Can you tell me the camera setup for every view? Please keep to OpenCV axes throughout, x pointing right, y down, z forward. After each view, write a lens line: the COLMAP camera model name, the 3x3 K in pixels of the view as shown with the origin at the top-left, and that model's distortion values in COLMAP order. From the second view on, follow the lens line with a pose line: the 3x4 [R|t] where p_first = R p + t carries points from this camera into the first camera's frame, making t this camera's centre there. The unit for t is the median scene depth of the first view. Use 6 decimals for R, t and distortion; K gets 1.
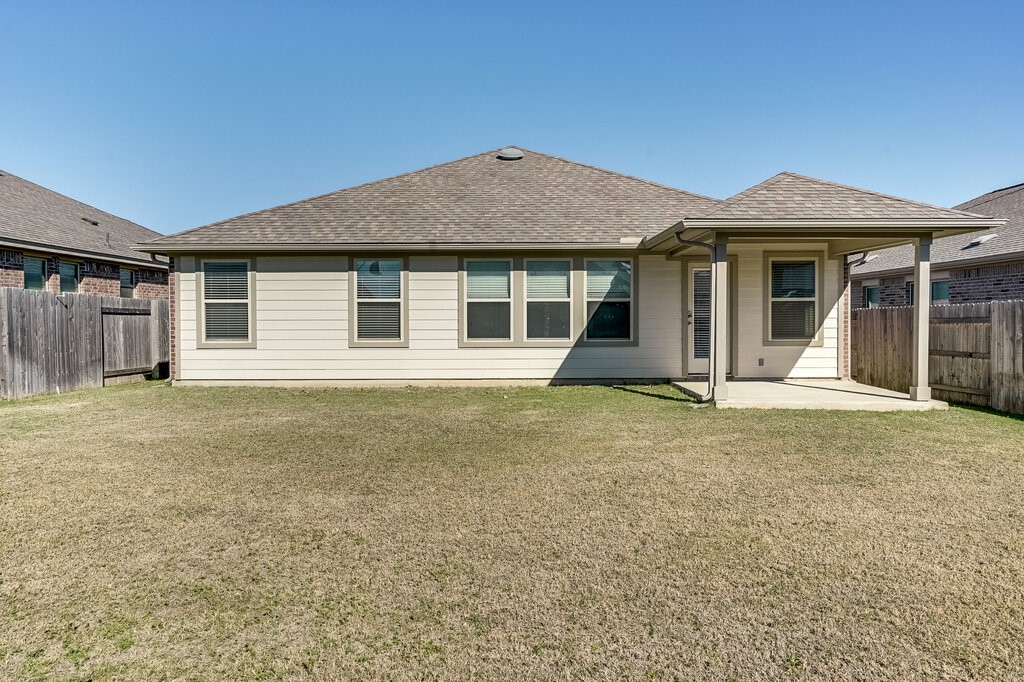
lens RADIAL K [[727.1, 0, 512.5], [0, 727.1, 348.6], [0, 0, 1]] dist [0.000458, 0.008876]
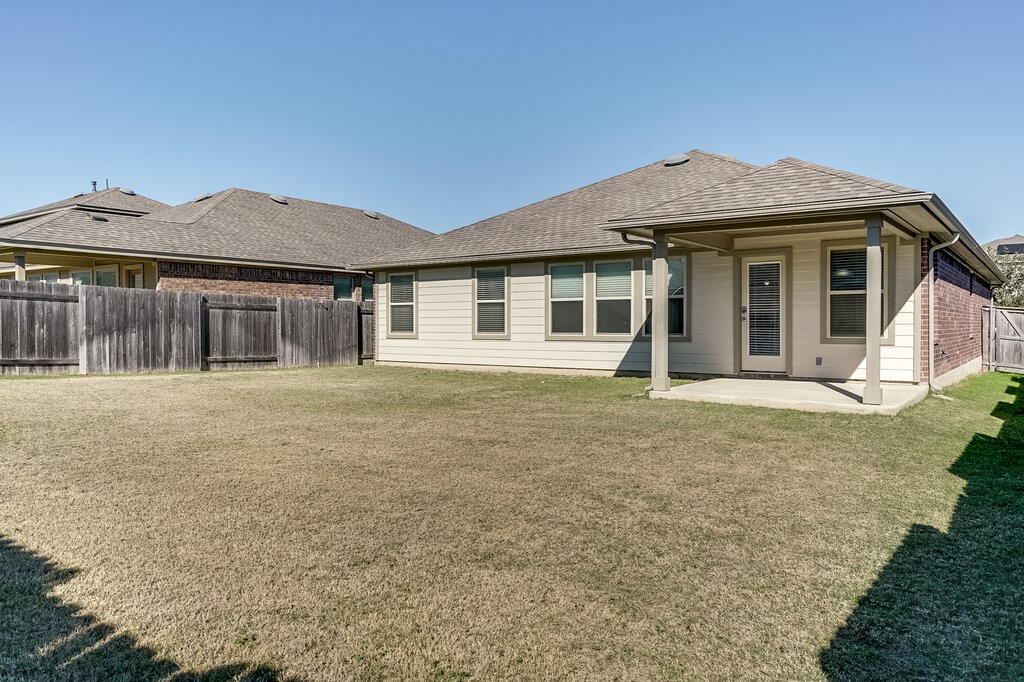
lens RADIAL K [[727.1, 0, 511.5], [0, 727.1, 331.7], [0, 0, 1]] dist [0.000458, 0.008876]
pose [[0.802017, 0.007656, -0.597252, 0.581225], [-0.018012, 0.999773, -0.011371, -0.001152], [0.597030, 0.019878, 0.801973, 0.029765]]
